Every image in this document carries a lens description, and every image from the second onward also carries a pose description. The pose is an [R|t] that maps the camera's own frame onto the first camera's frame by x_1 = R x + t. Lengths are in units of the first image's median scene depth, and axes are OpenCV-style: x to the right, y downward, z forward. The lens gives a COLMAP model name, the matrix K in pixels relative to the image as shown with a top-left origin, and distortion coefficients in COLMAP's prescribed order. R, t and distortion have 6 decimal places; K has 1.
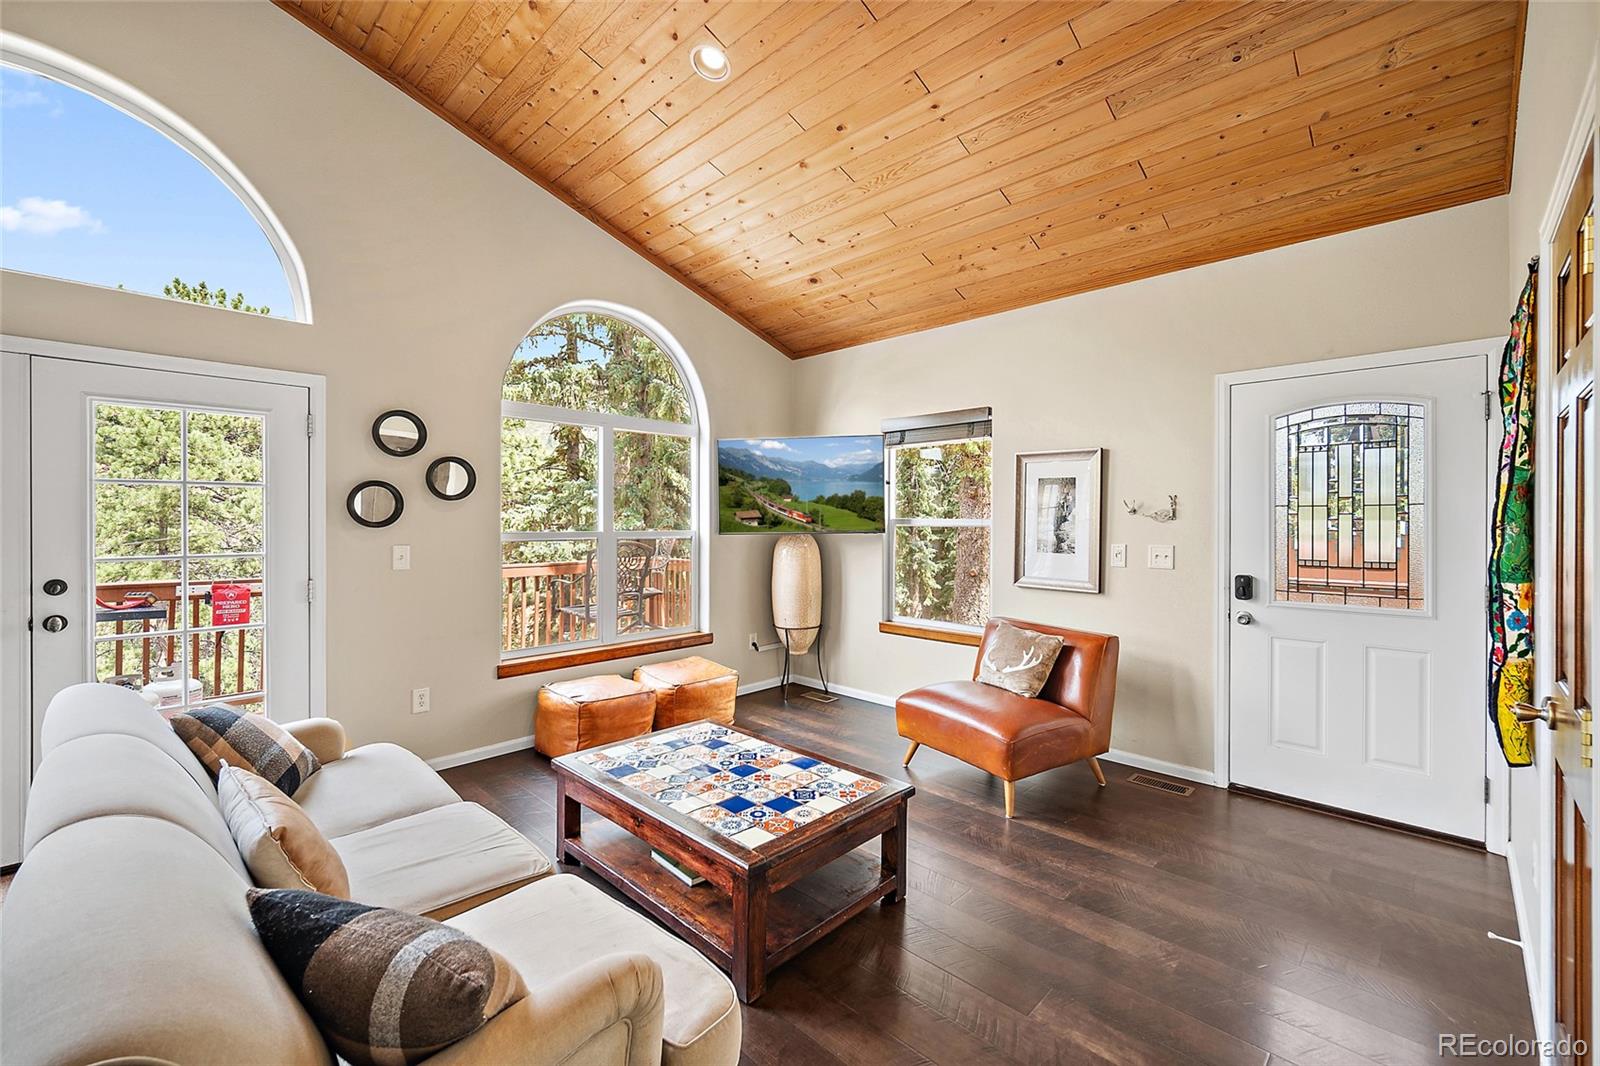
lens RADIAL K [[661.5, 0, 800.9], [0, 661.5, 527.4], [0, 0, 1]] dist [-0.006669, 0.002111]
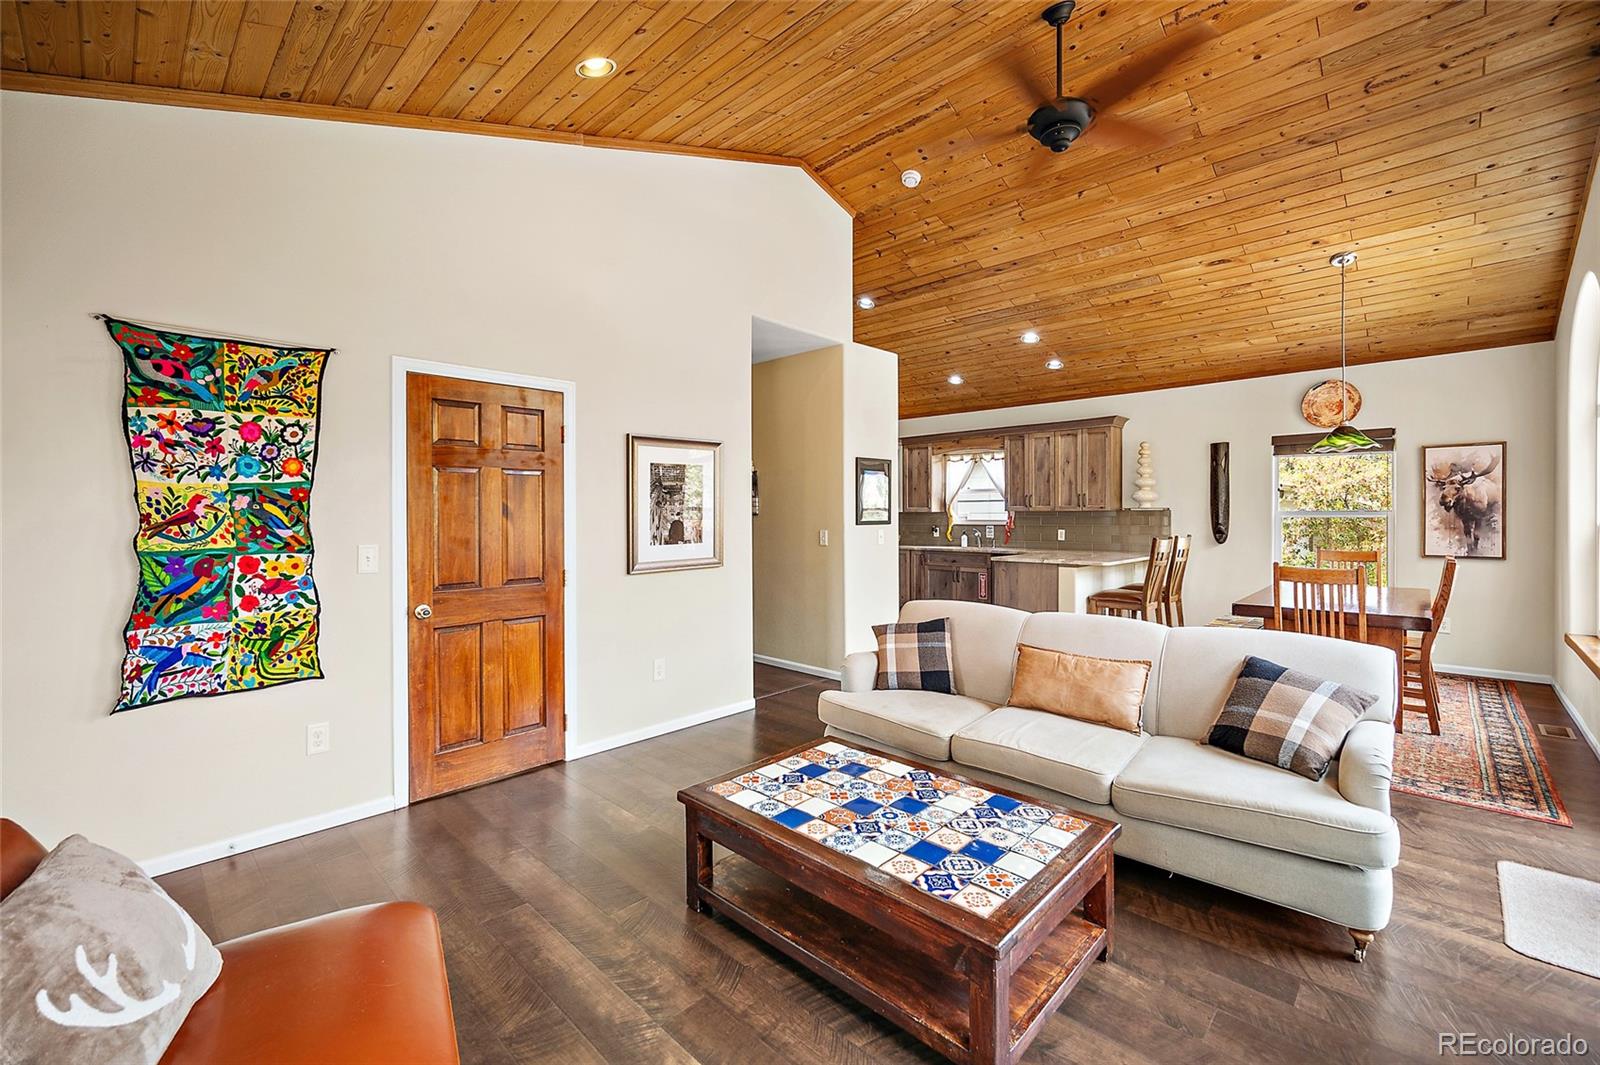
lens RADIAL K [[661.5, 0, 799.3], [0, 661.5, 517.0], [0, 0, 1]] dist [-0.006669, 0.002111]
pose [[-0.999962, 0.000021, -0.008752, 0.004386], [-0.000039, 0.999976, 0.006925, -0.013018], [0.008752, 0.006925, -0.999938, 1.893644]]
